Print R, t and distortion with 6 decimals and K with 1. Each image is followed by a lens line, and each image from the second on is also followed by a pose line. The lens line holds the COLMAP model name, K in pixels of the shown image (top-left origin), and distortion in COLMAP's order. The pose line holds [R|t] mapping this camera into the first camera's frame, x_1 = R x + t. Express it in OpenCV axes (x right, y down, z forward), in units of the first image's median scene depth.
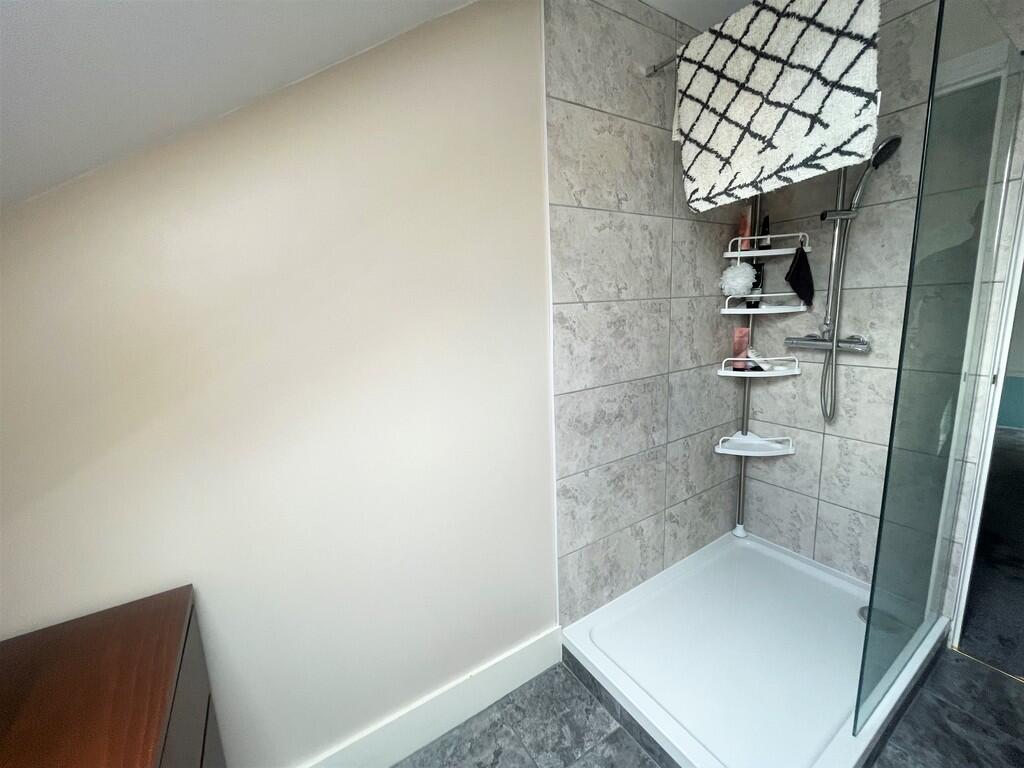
lens RADIAL K [[411.9, 0, 510.4], [0, 411.9, 379.4], [0, 0, 1]] dist [0.002210, -0.000211]
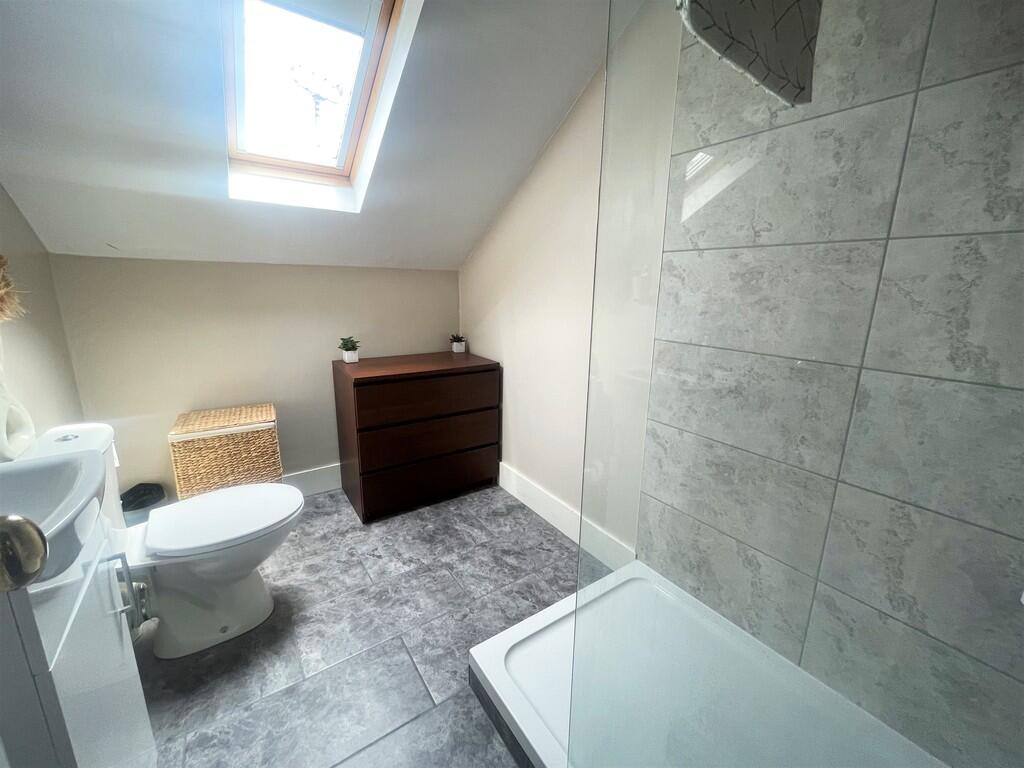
lens RADIAL K [[411.9, 0, 511.9], [0, 411.9, 381.8], [0, 0, 1]] dist [0.002210, -0.000211]
pose [[0.039192, 0.276210, -0.960298, 1.065024], [-0.201128, 0.943548, 0.263183, -0.058472], [0.978781, 0.182828, 0.092533, 0.504195]]
